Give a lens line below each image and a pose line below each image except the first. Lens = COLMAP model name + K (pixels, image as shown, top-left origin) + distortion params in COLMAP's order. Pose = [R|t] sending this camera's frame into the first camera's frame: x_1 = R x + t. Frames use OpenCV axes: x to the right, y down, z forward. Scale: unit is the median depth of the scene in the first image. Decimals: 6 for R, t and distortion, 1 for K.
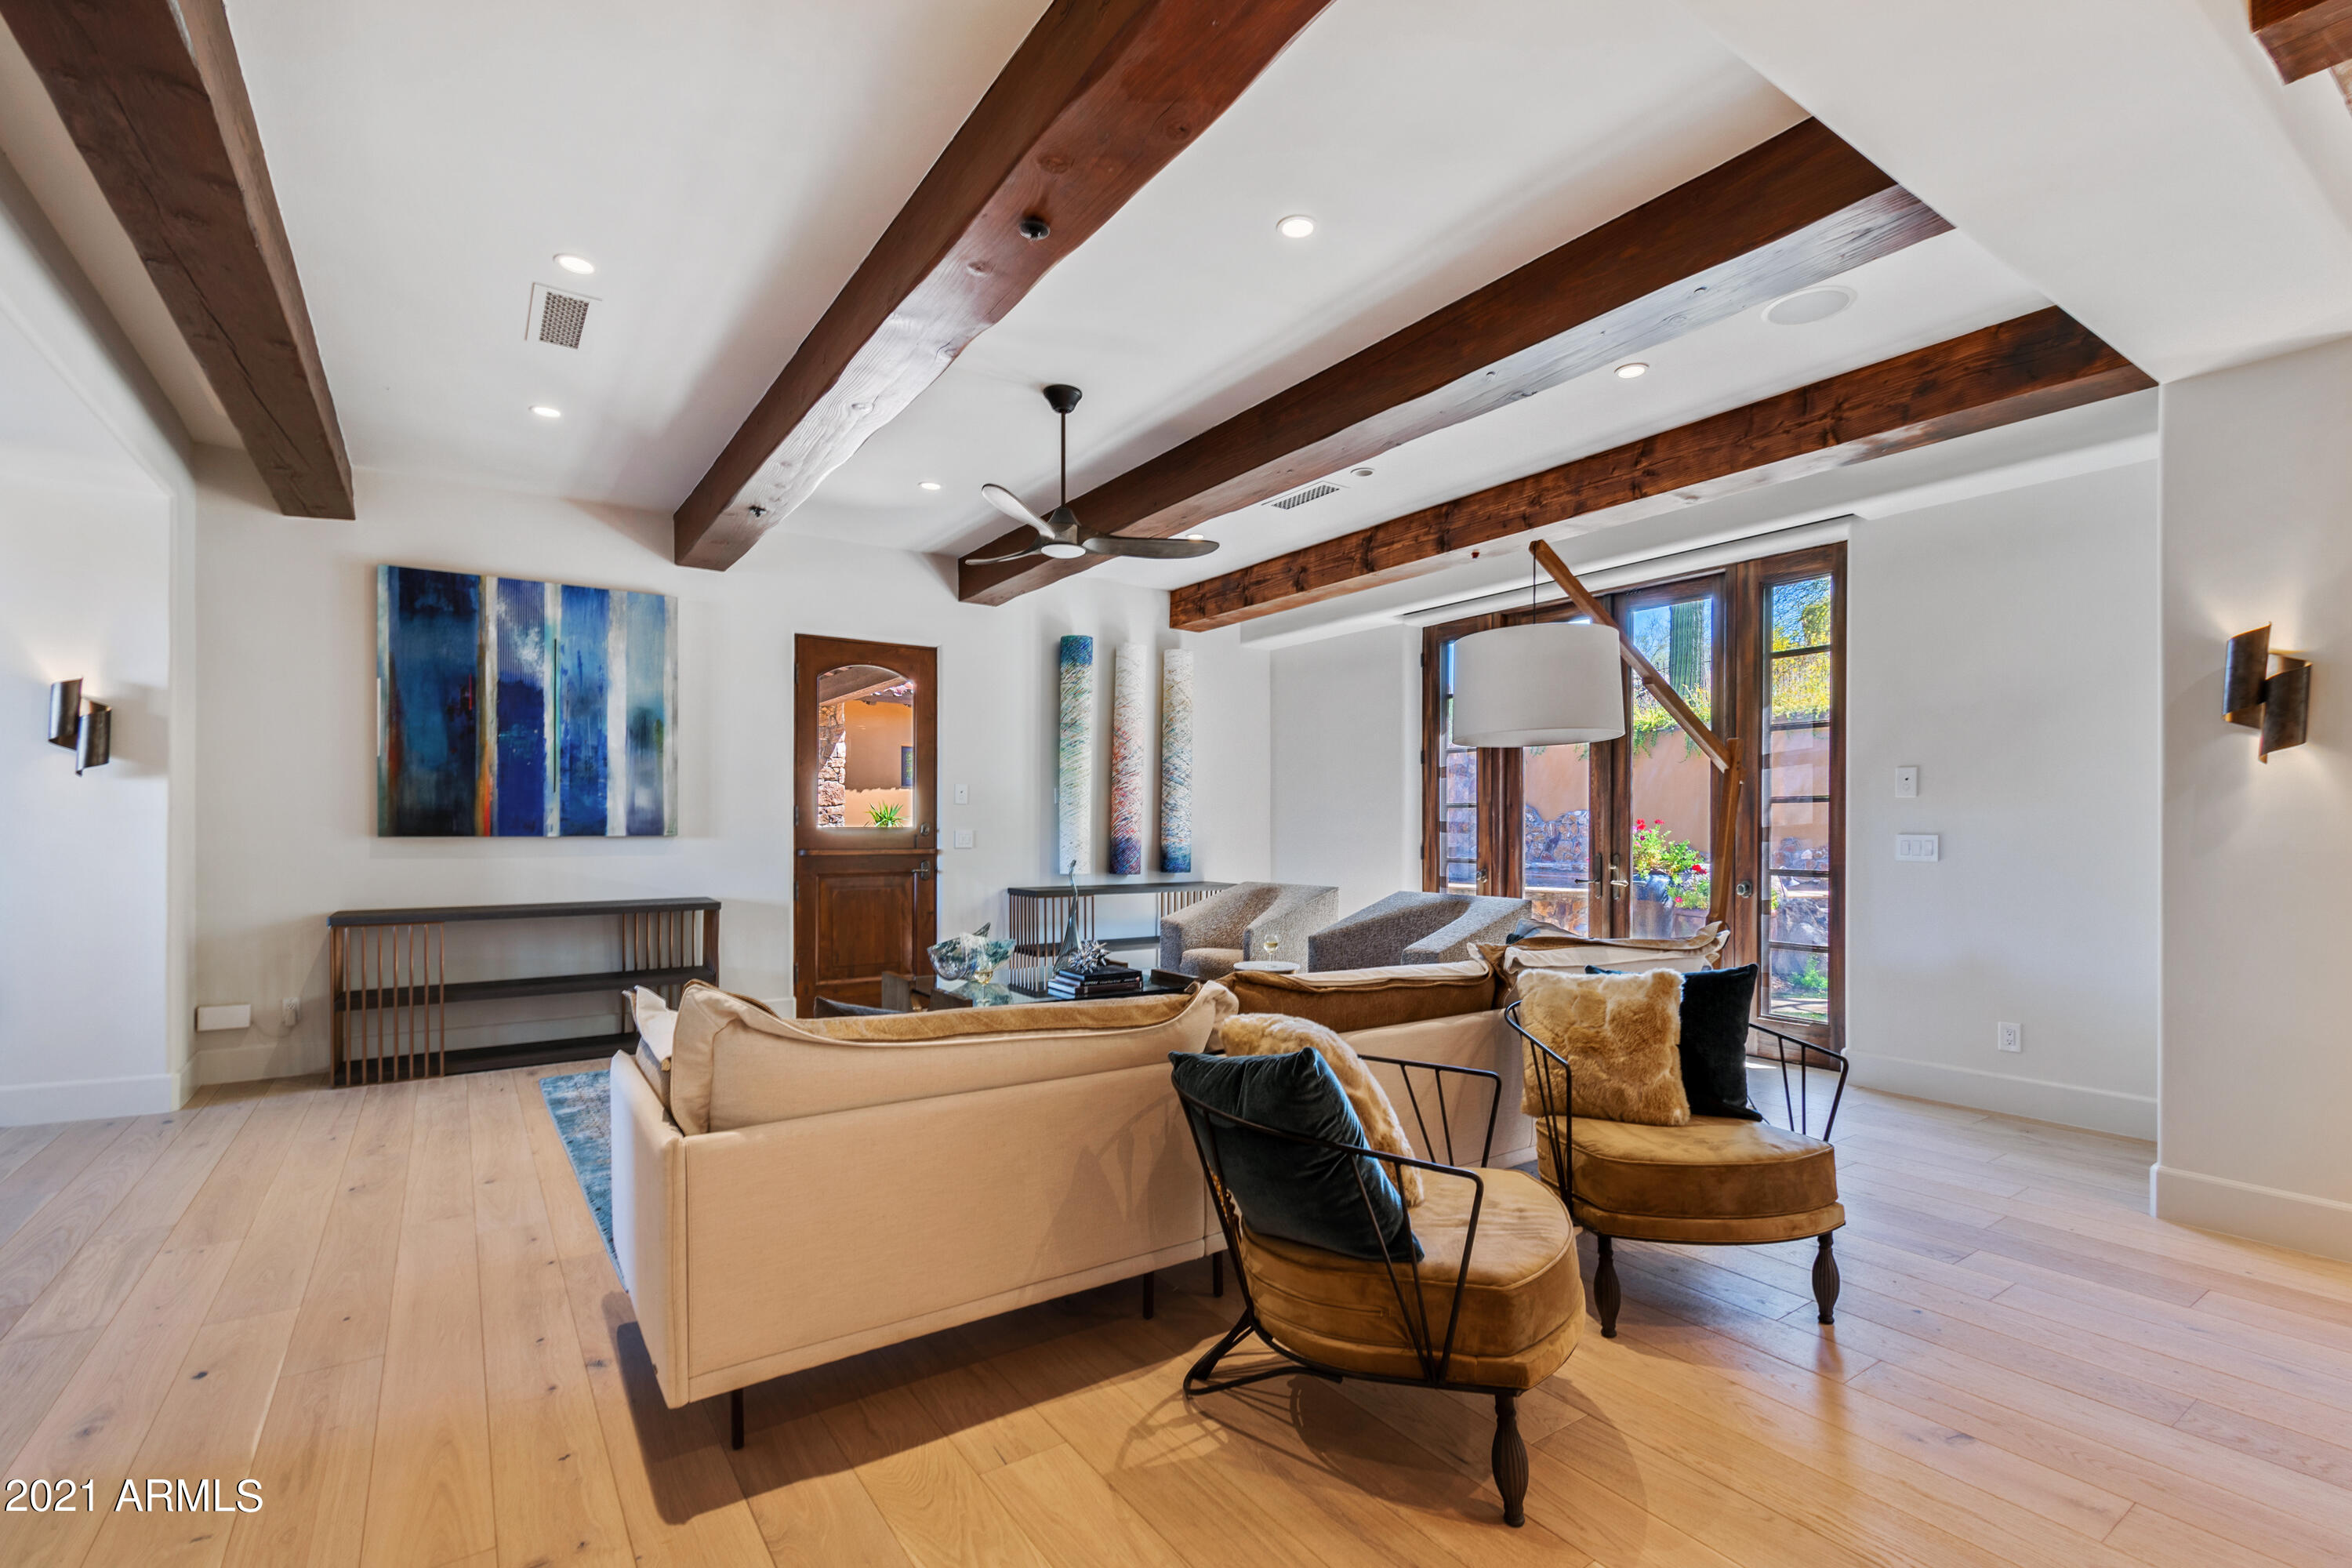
lens RADIAL K [[1055.5, 0, 1198.2], [0, 1055.5, 829.0], [0, 0, 1]] dist [0.008512, -0.005075]
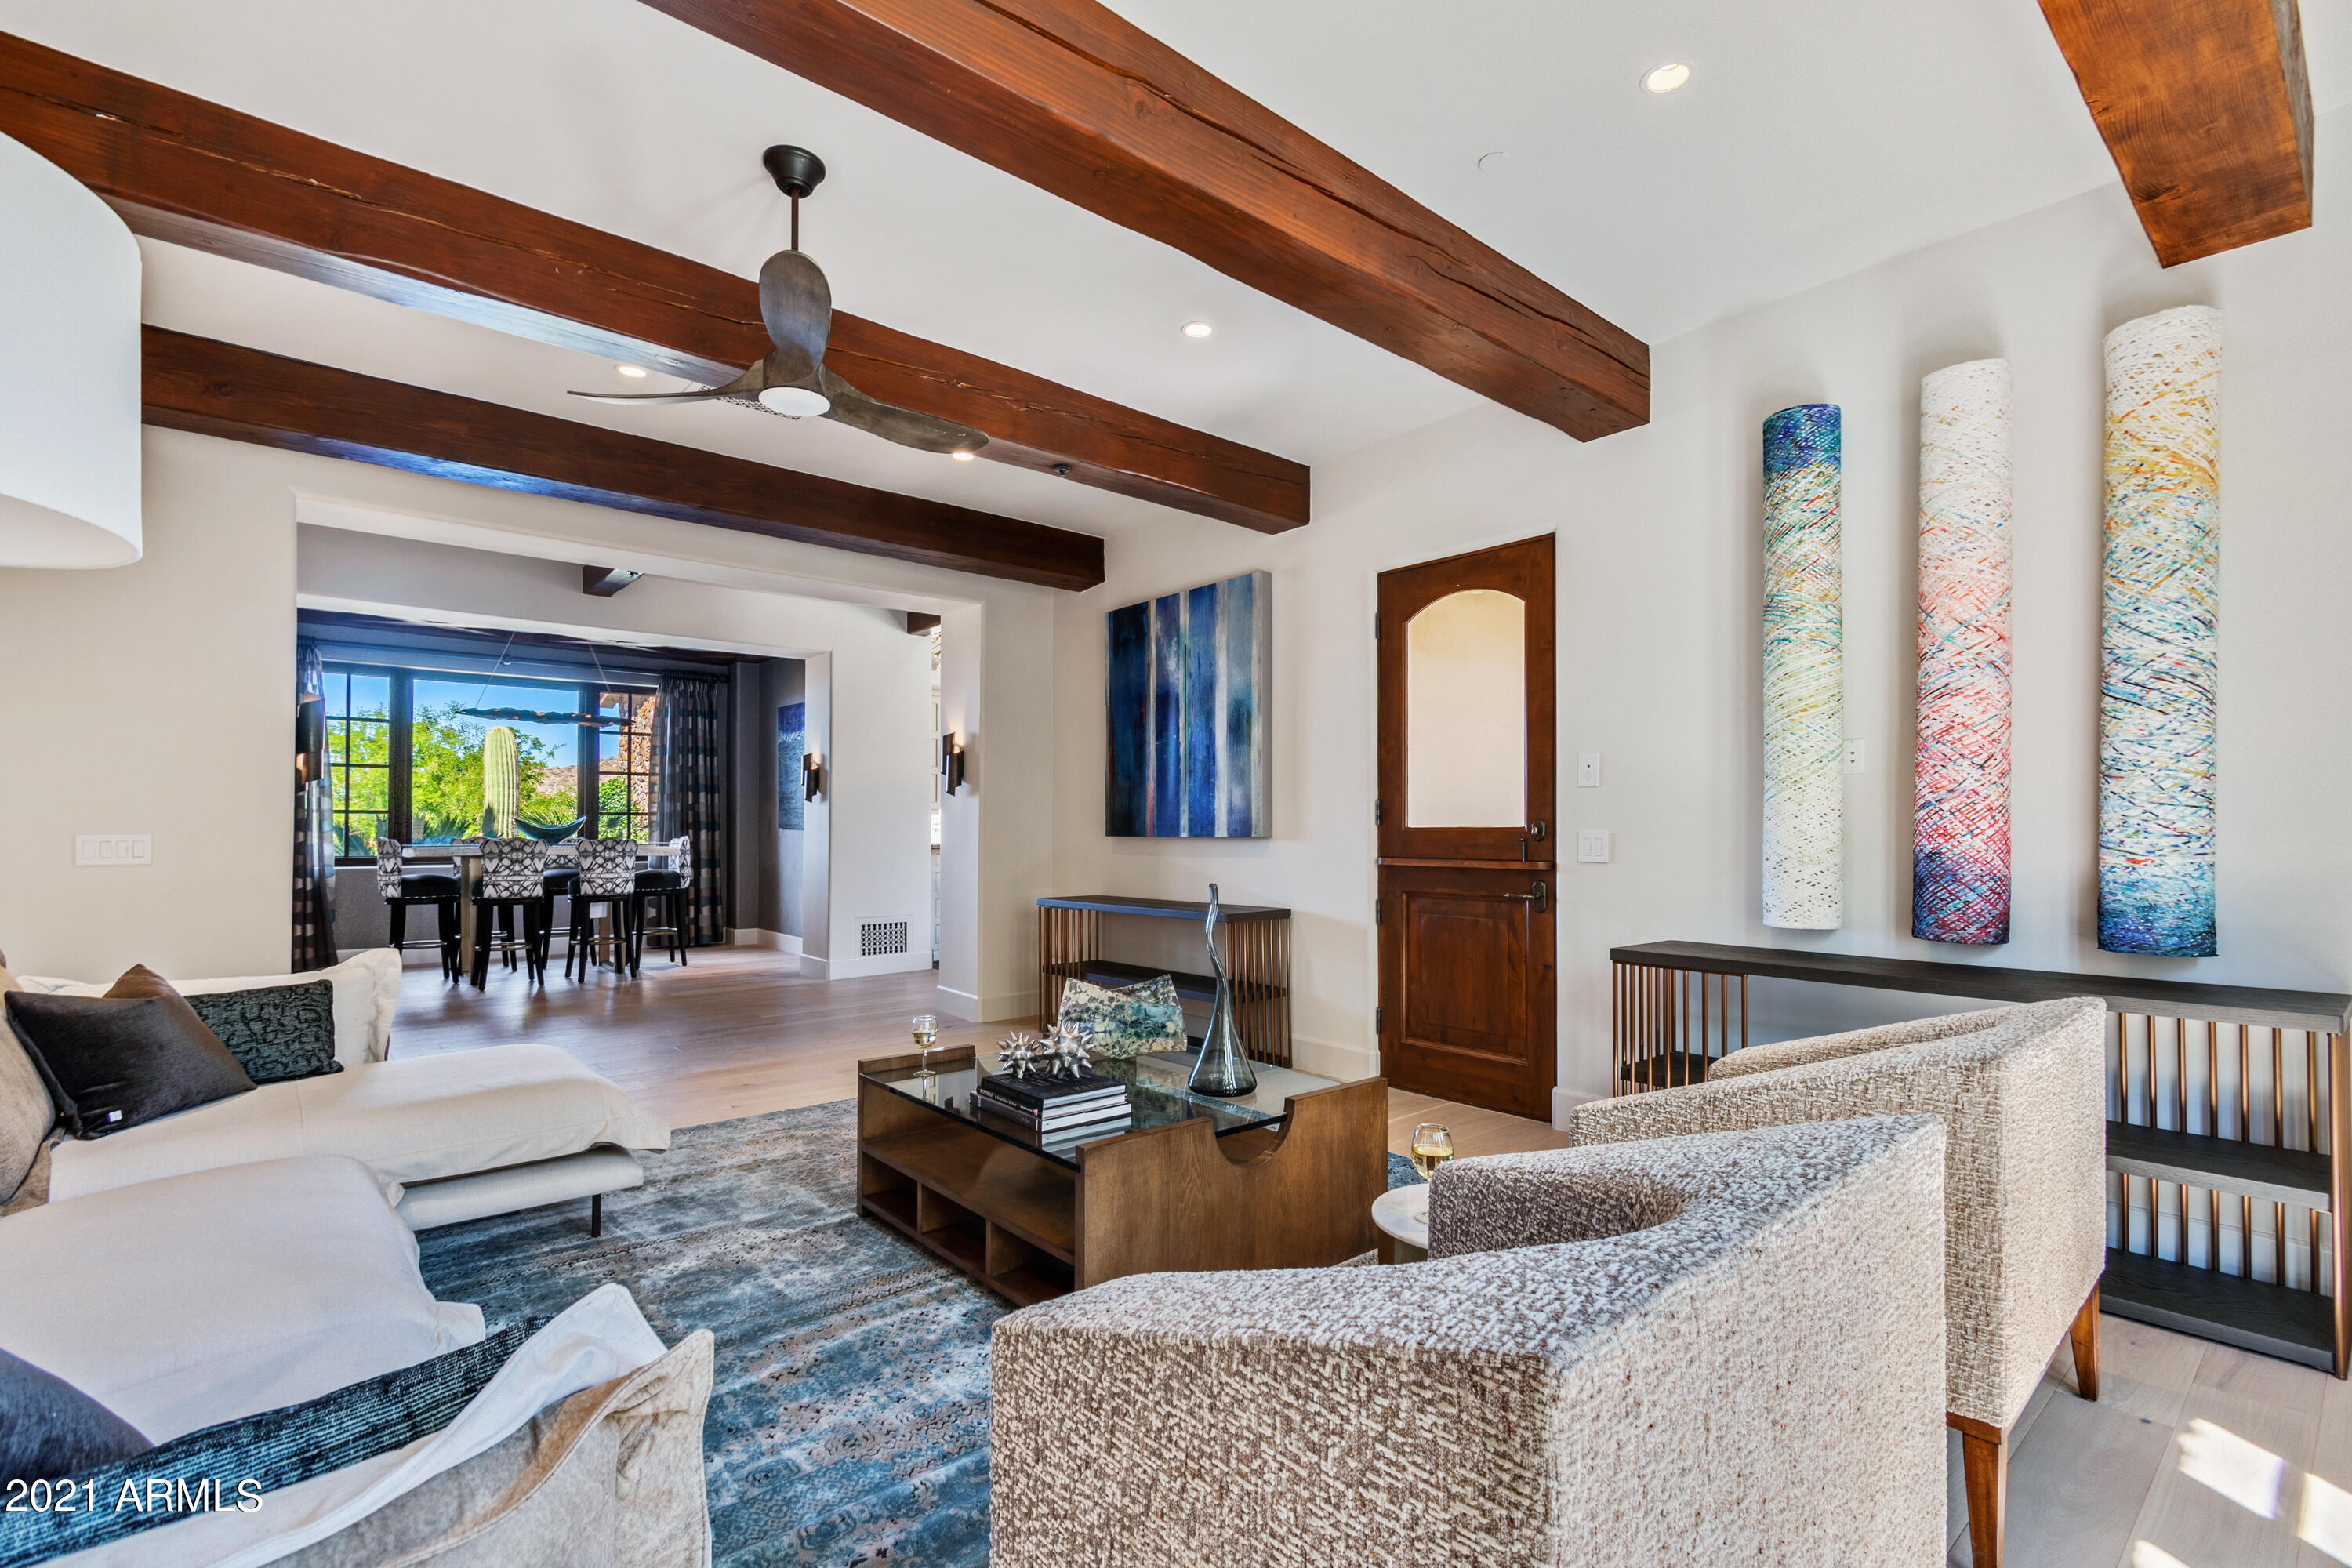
lens RADIAL K [[1055.5, 0, 1188.6], [0, 1055.5, 807.1], [0, 0, 1]] dist [0.008512, -0.005075]
pose [[0.097996, -0.018889, -0.995008, 0.413328], [0.000332, 0.999820, -0.018948, -0.002055], [0.995187, 0.001527, 0.097984, 0.902798]]
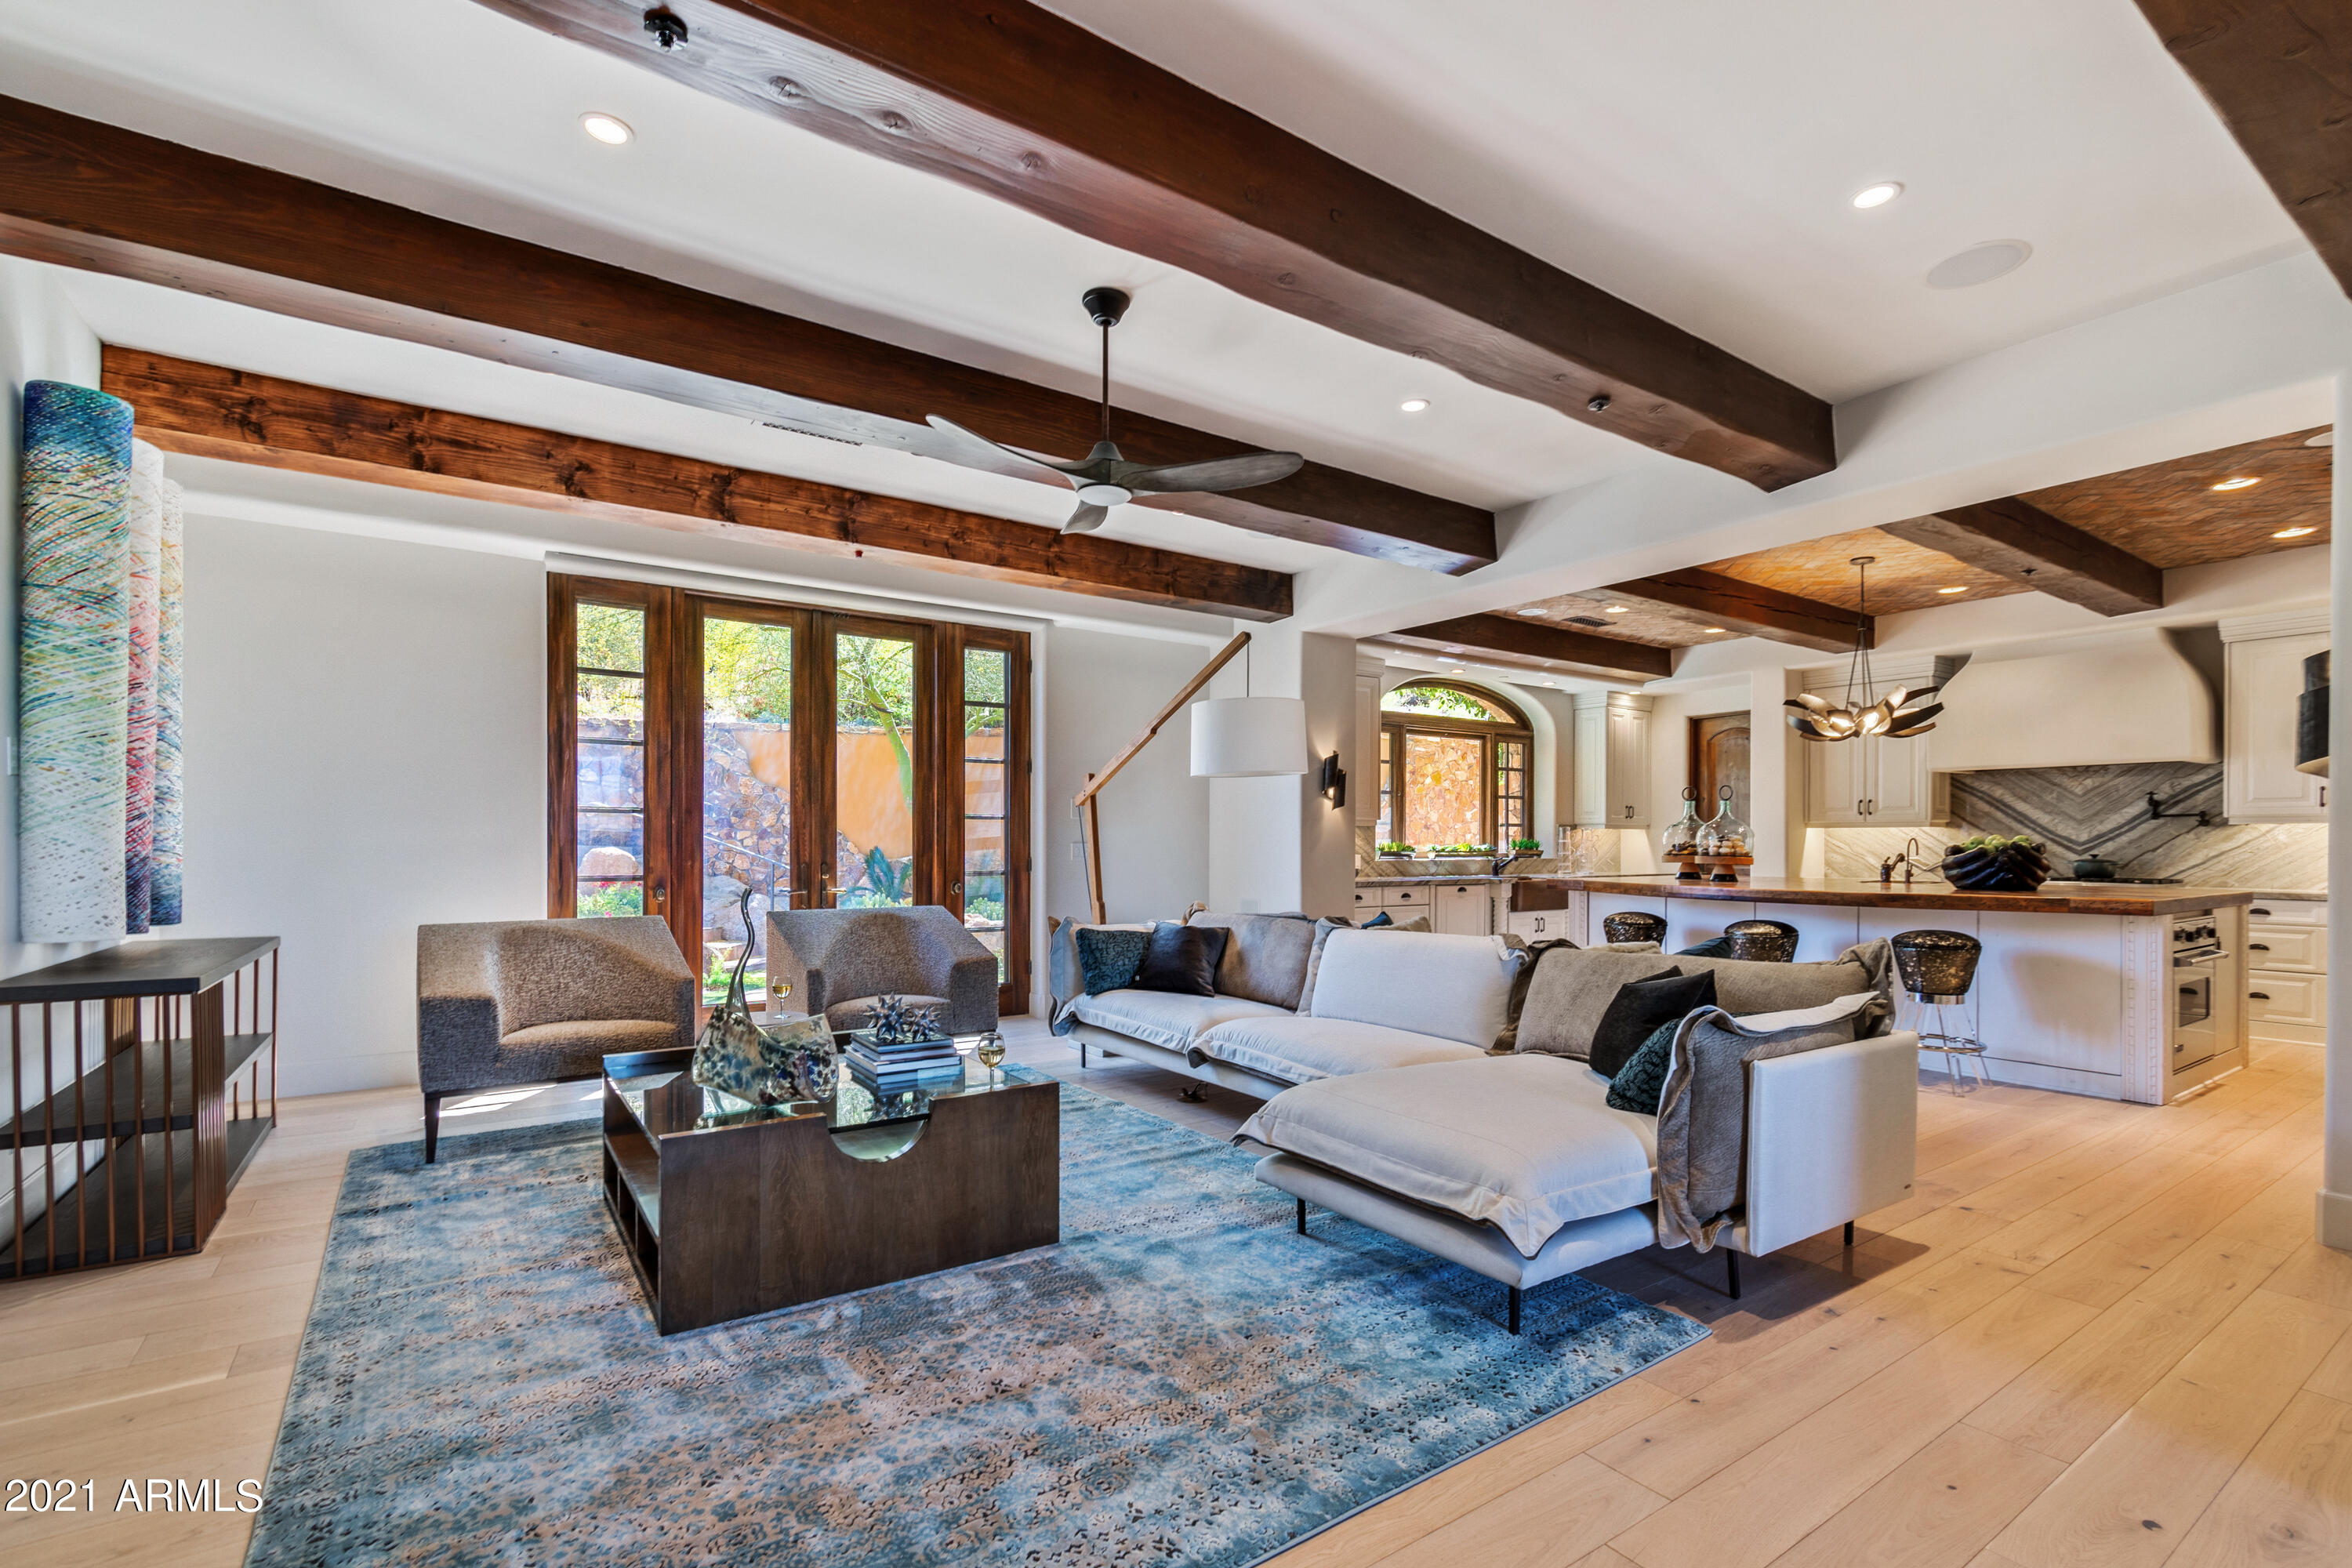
lens RADIAL K [[1055.5, 0, 1191.5], [0, 1055.5, 850.0], [0, 0, 1]] dist [0.008512, -0.005075]
pose [[0.010397, -0.007418, 0.999918, -0.715175], [0.000873, 0.999972, 0.007409, 0.003772], [-0.999946, 0.000796, 0.010403, 0.703856]]
